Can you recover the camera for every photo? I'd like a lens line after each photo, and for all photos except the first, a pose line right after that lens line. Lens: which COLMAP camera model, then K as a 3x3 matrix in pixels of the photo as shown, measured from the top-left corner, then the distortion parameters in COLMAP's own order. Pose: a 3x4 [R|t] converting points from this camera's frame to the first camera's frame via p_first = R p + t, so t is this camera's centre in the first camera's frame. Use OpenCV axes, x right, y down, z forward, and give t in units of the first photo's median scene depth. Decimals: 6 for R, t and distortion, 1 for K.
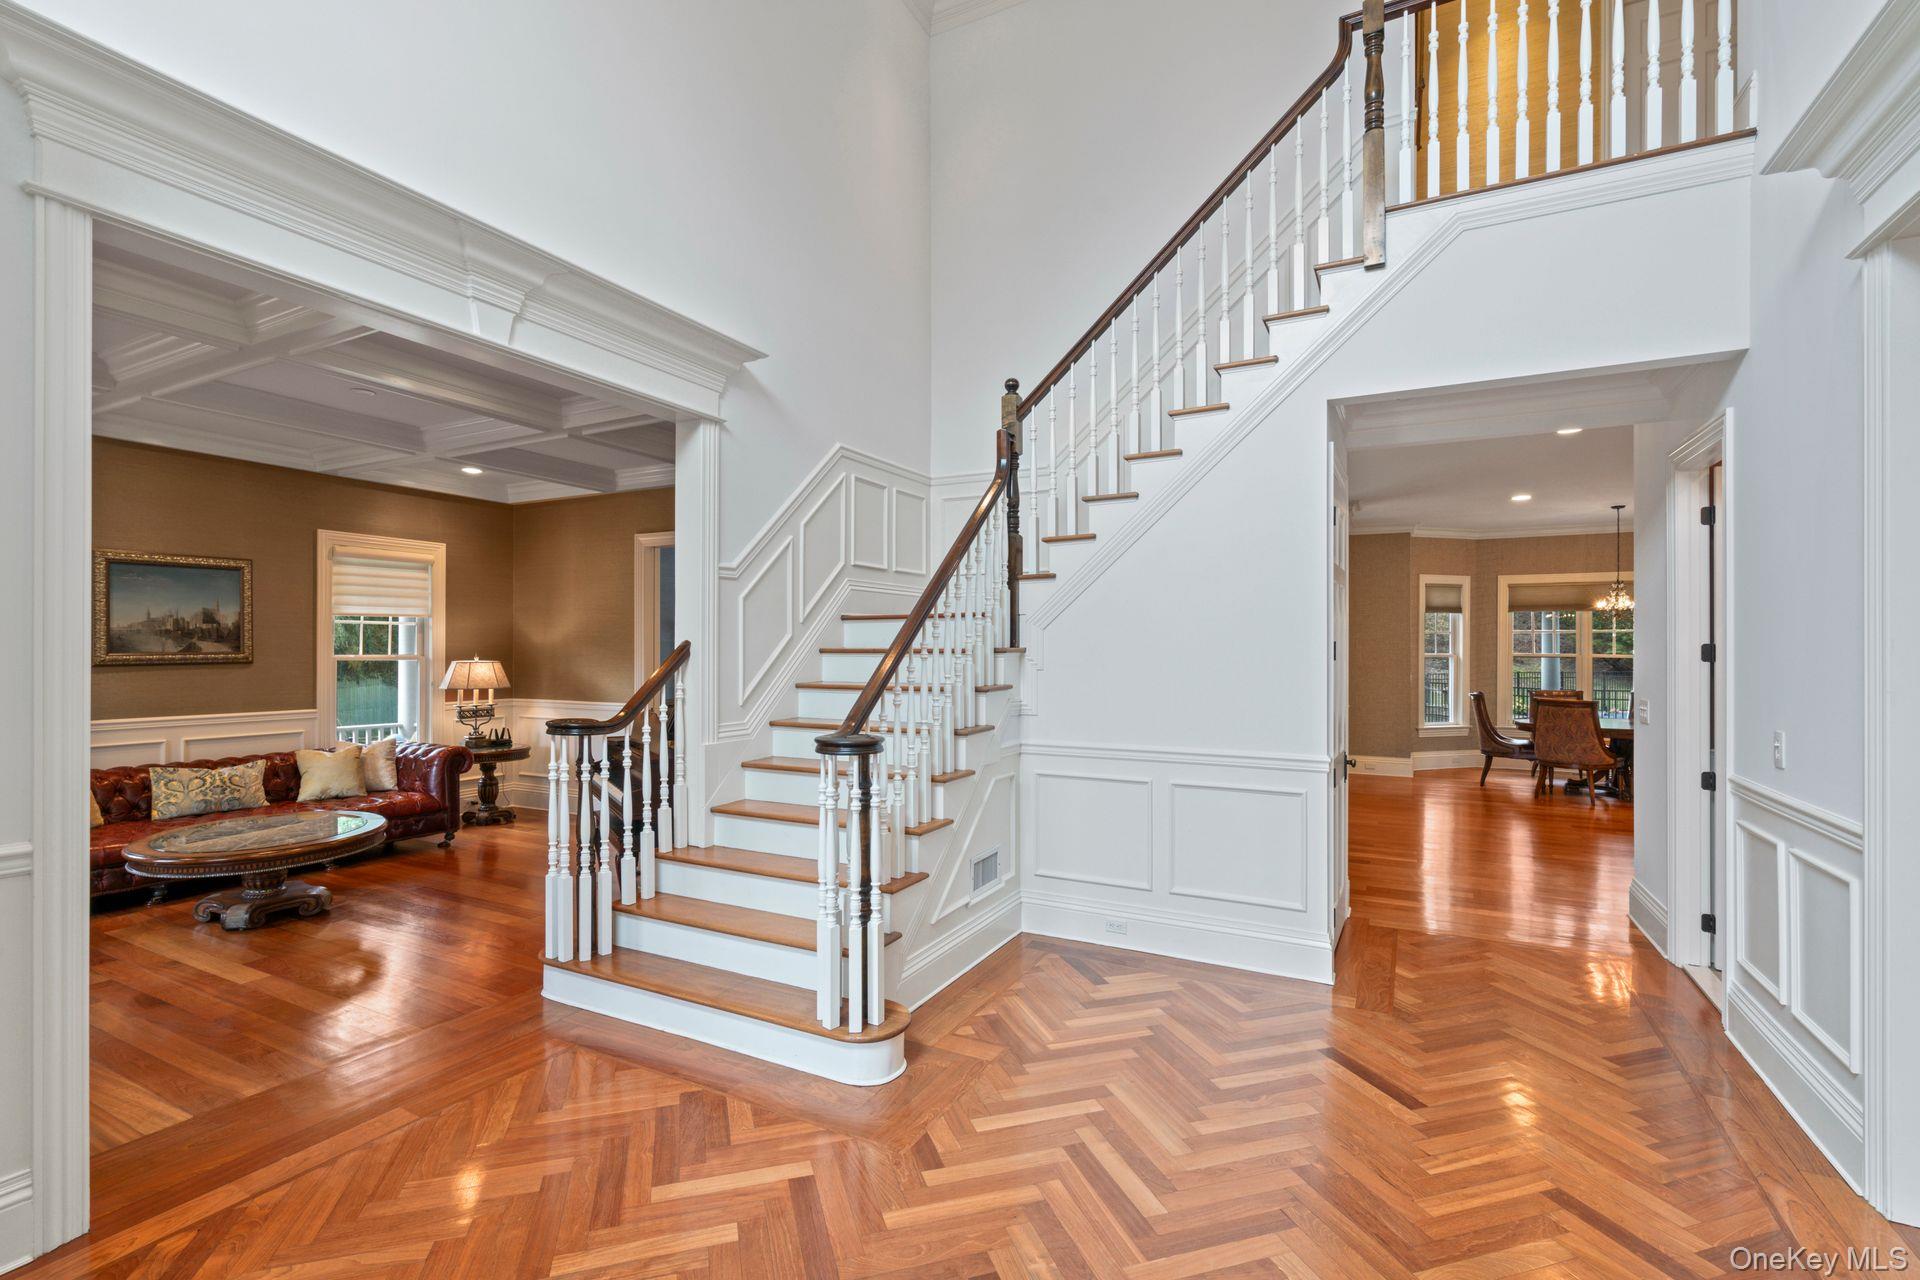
lens RADIAL K [[866.7, 0, 947.0], [0, 866.7, 647.9], [0, 0, 1]] dist [0.001000, 0.000821]
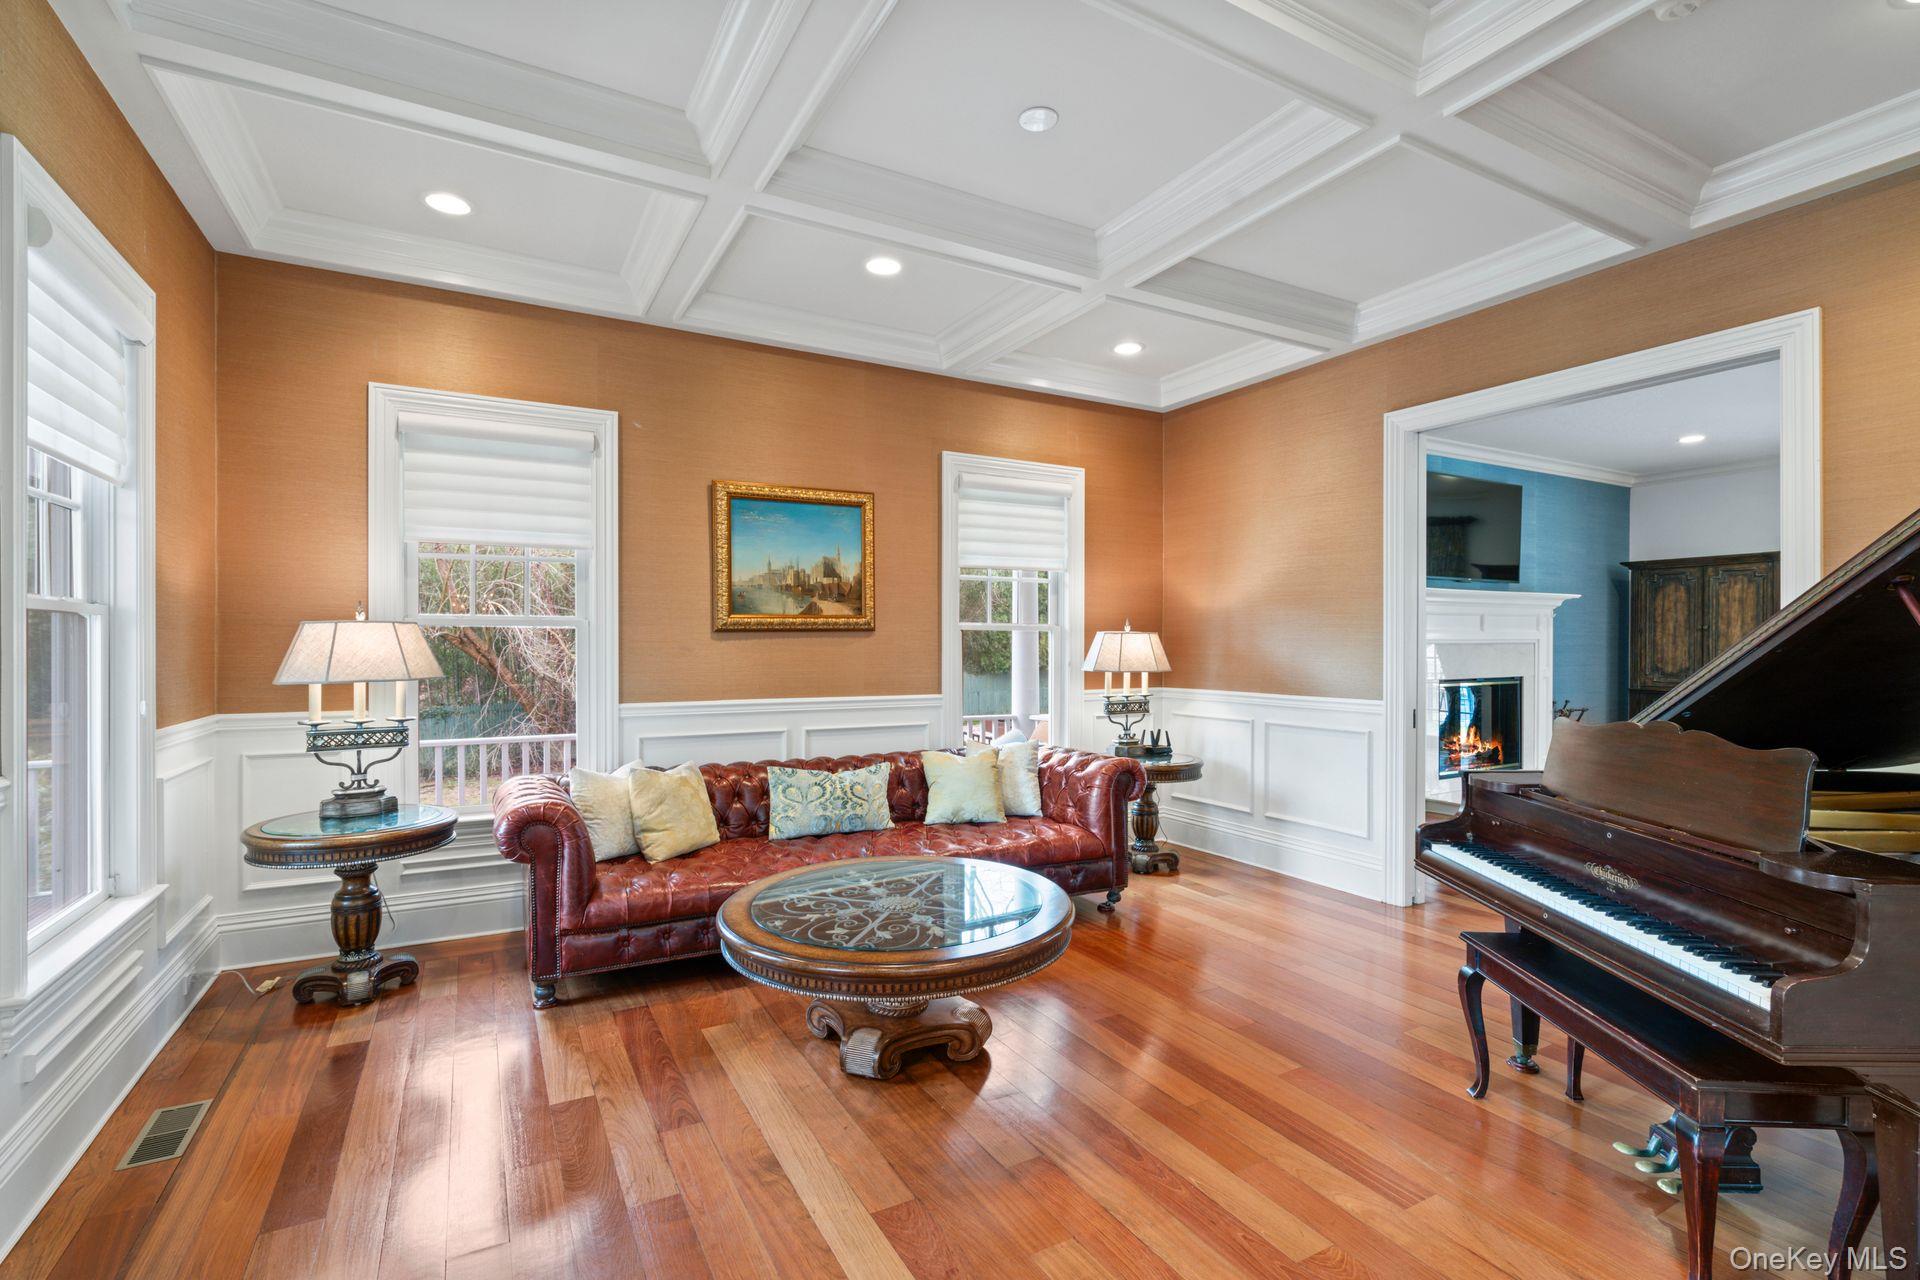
lens RADIAL K [[866.7, 0, 950.1], [0, 866.7, 648.9], [0, 0, 1]] dist [0.001000, 0.000821]
pose [[0.838392, 0.002026, -0.545064, -0.336230], [0.000750, 0.999988, 0.004871, 0.029754], [0.545067, -0.004493, 0.838381, 0.405981]]
